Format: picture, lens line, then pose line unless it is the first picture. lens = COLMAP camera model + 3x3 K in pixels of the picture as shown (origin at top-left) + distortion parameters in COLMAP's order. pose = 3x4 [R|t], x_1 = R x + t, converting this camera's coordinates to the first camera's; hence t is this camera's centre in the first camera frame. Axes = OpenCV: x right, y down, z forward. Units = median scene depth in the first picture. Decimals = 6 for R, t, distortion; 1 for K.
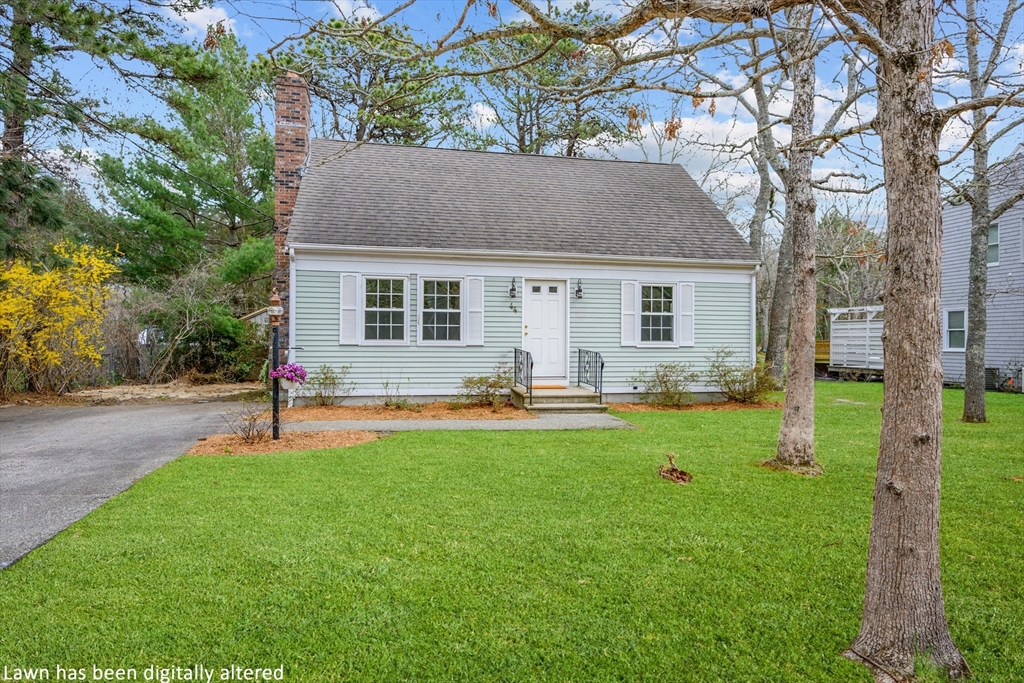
lens RADIAL K [[615.6, 0, 512.0], [0, 615.6, 342.2], [0, 0, 1]] dist [-0.006067, -0.001148]
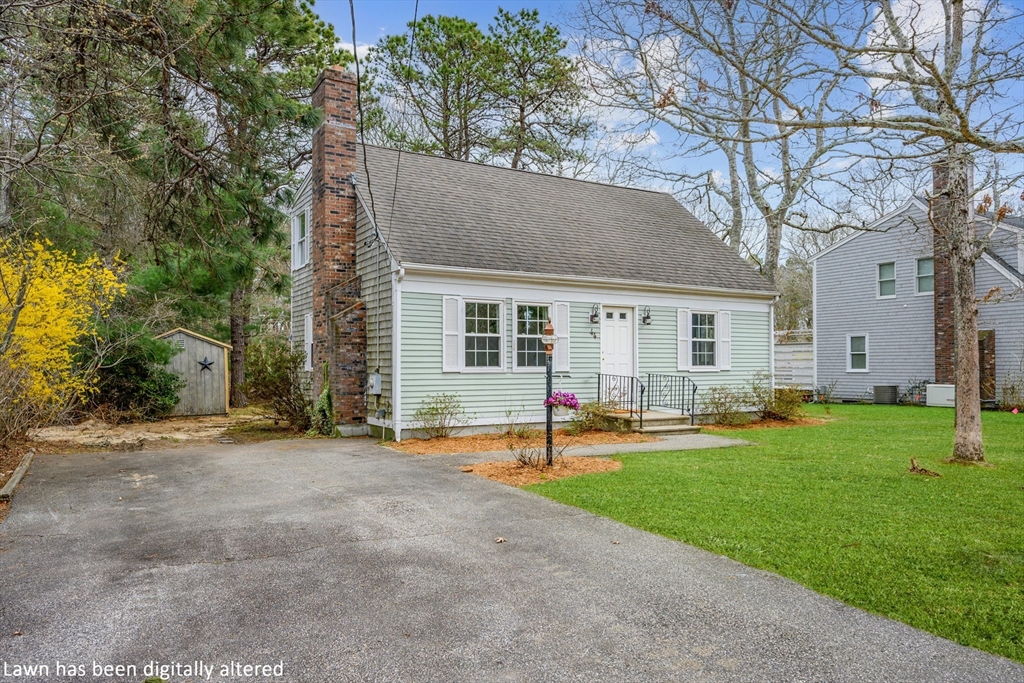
lens RADIAL K [[702.1, 0, 506.3], [0, 702.1, 375.5], [0, 0, 1]] dist [-0.019811, -0.001973]
pose [[0.946828, -0.012920, 0.321479, -0.502442], [0.008501, 0.999849, 0.015147, -0.006122], [-0.321627, -0.011609, 0.946795, -0.041405]]
